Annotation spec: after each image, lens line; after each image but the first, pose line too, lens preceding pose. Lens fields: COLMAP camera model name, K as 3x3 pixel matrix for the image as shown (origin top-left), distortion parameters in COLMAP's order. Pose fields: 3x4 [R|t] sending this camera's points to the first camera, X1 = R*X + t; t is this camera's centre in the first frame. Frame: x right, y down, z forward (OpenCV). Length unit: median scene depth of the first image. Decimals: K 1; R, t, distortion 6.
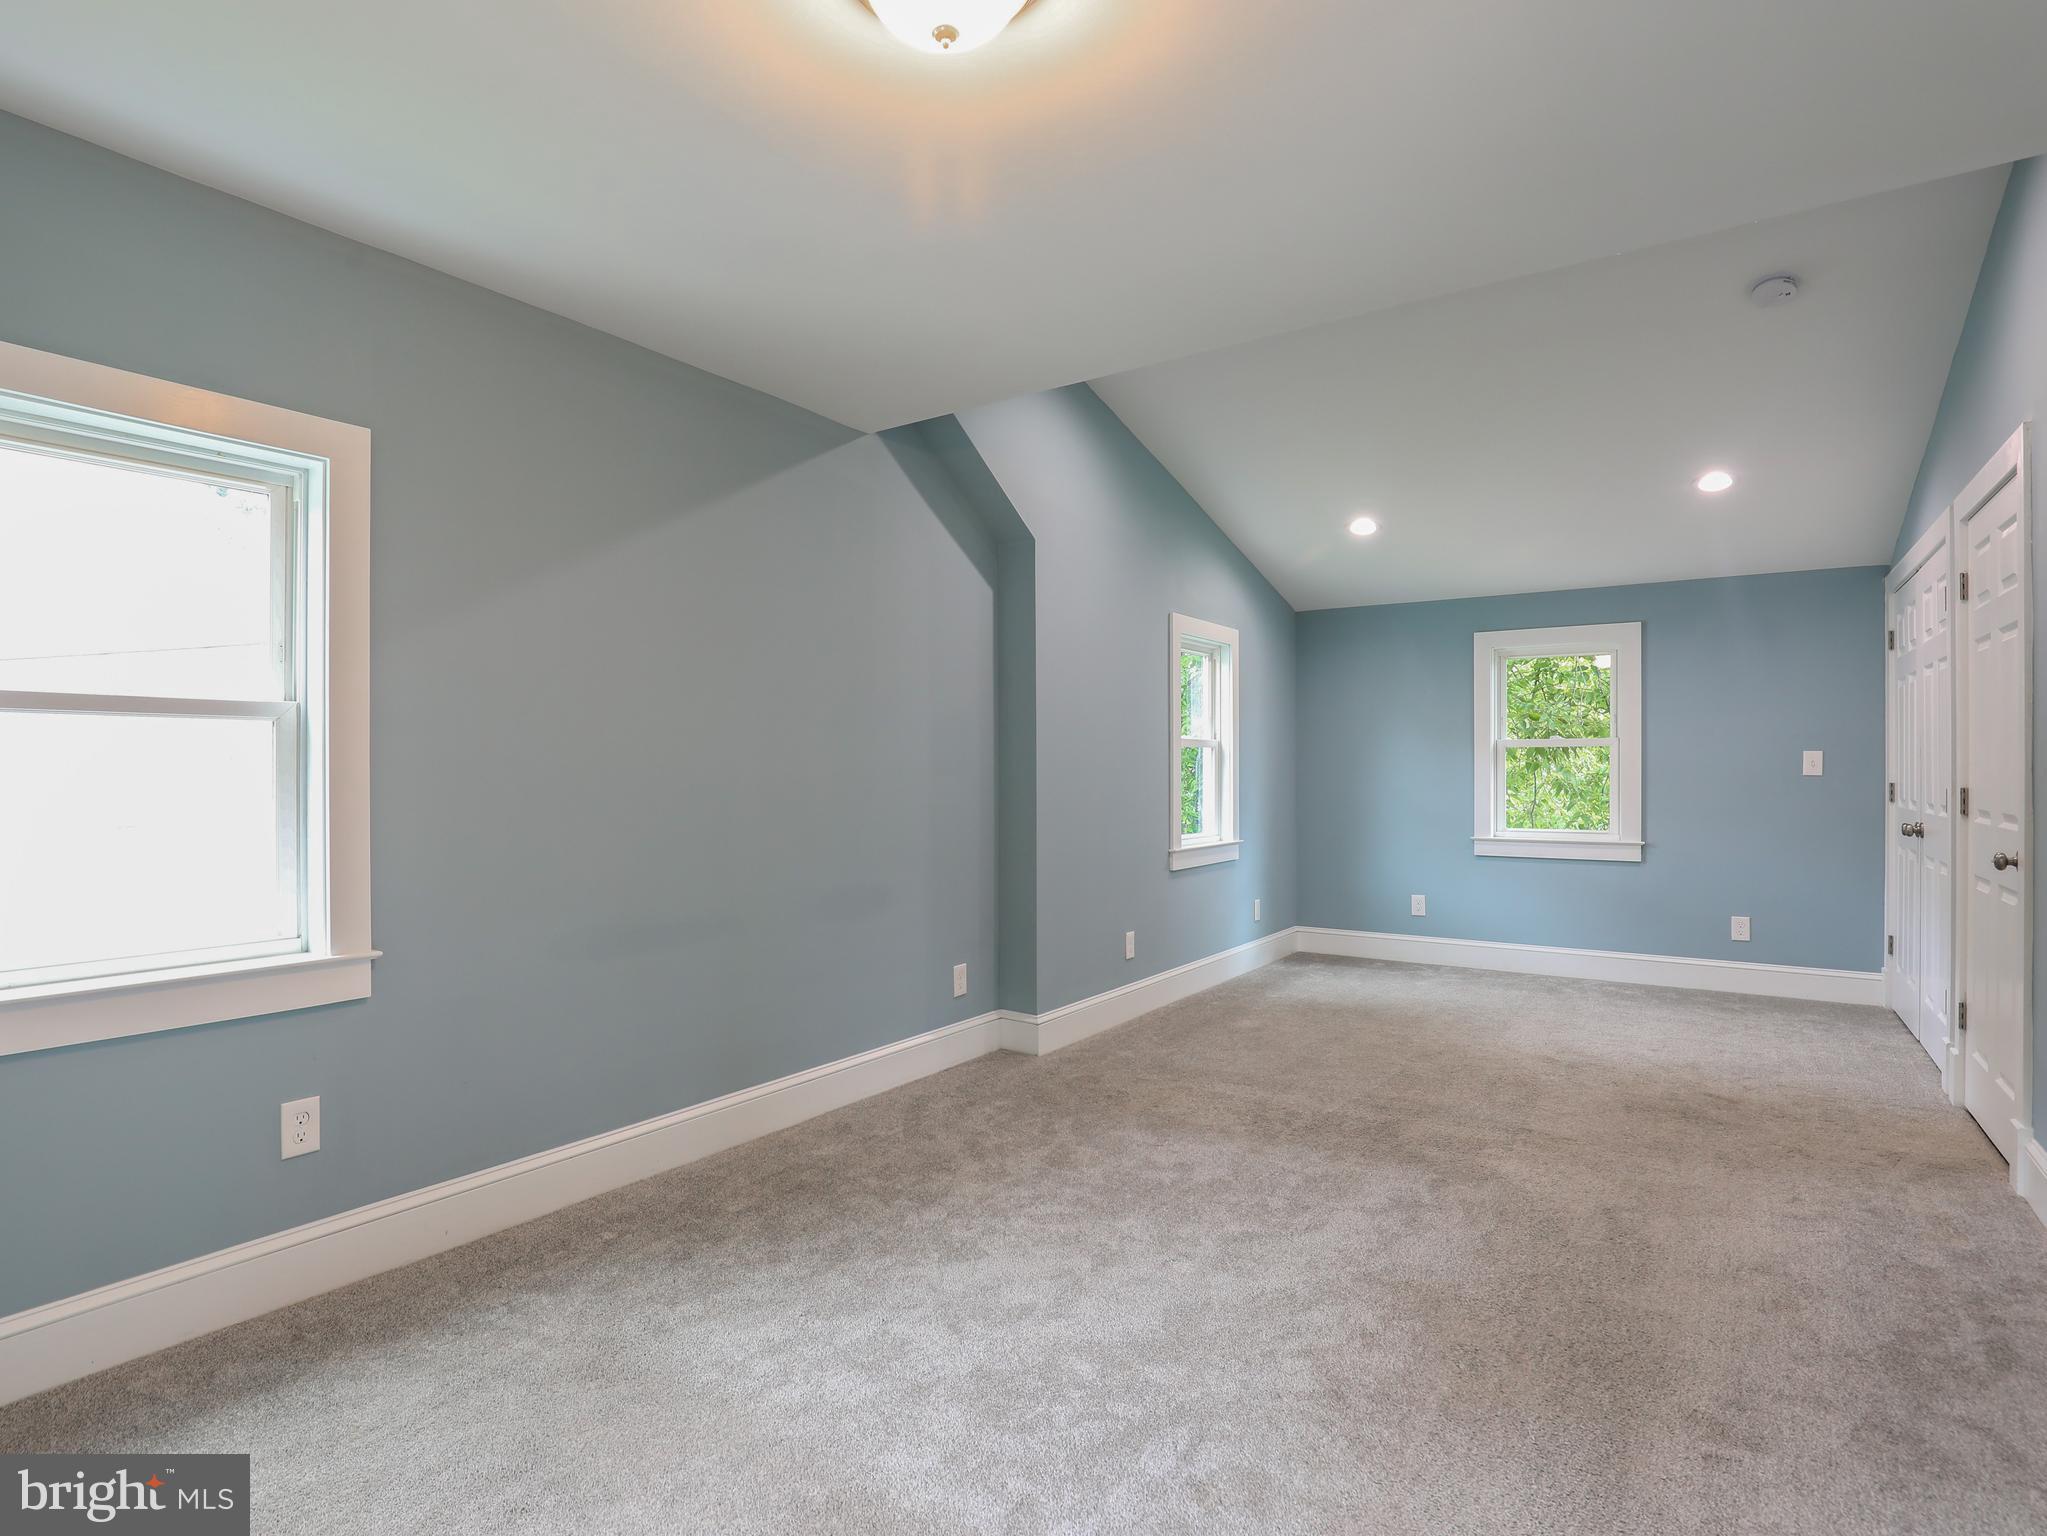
lens RADIAL K [[1052.2, 0, 964.3], [0, 1052.2, 806.7], [0, 0, 1]] dist [-0.037716, 0.004990]
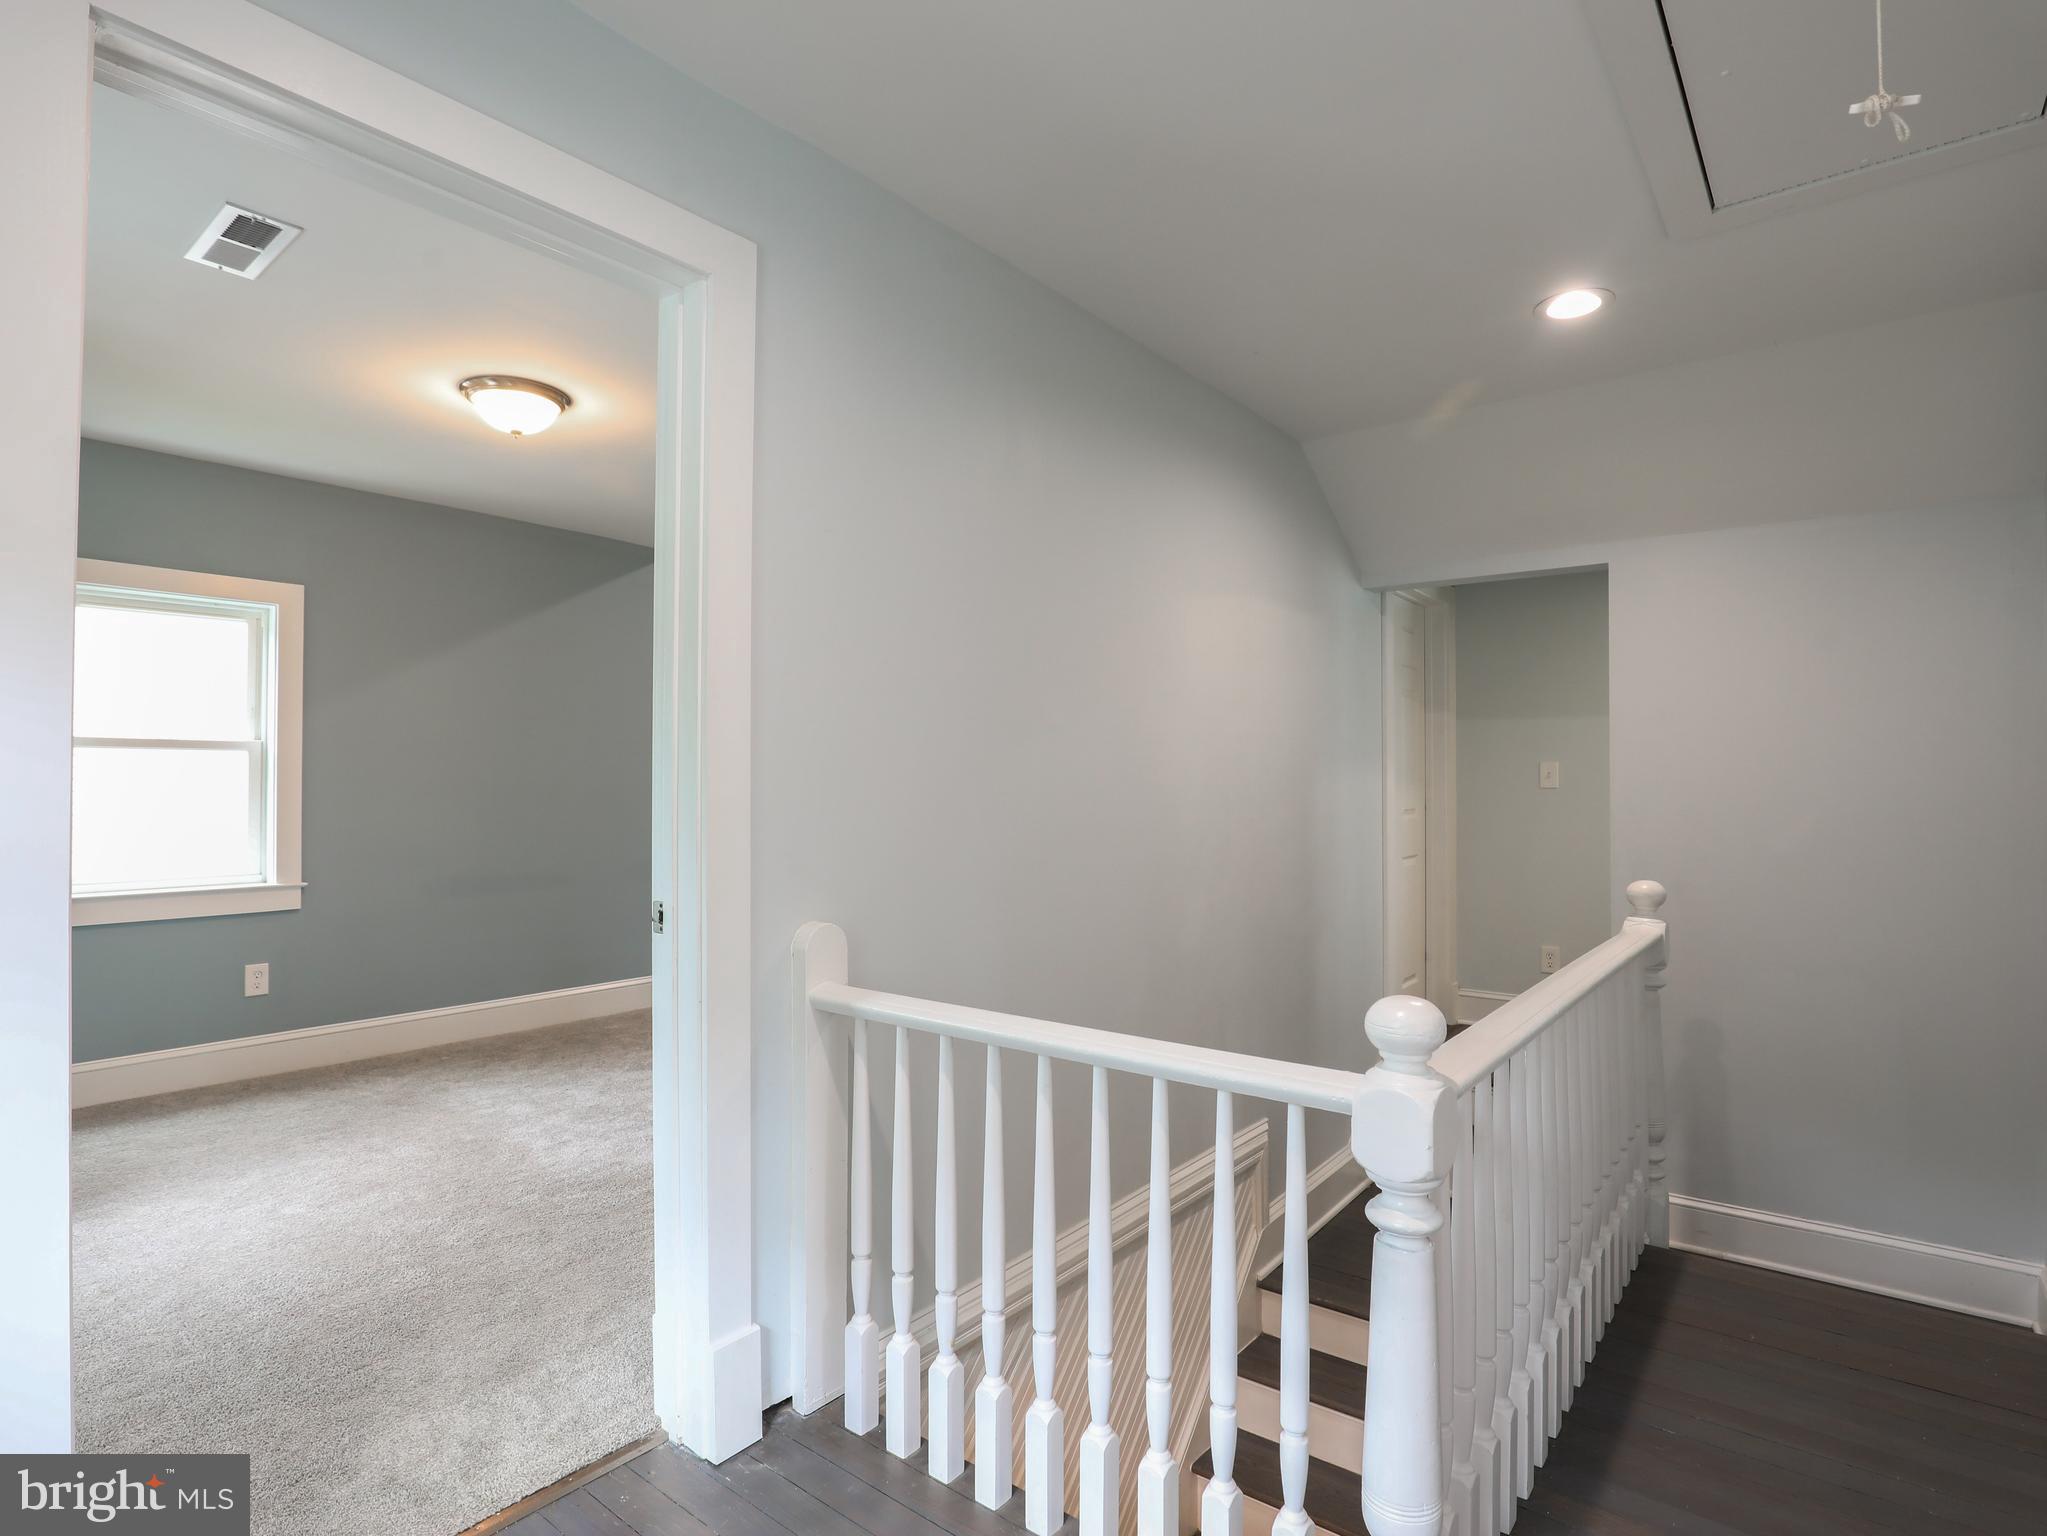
lens RADIAL K [[1052.2, 0, 1025.6], [0, 1052.2, 773.5], [0, 0, 1]] dist [-0.037716, 0.004990]
pose [[0.999571, 0.001777, -0.029226, 0.721390], [-0.002395, 0.999774, -0.021114, -0.010421], [0.029182, 0.021175, 0.999350, -0.730856]]
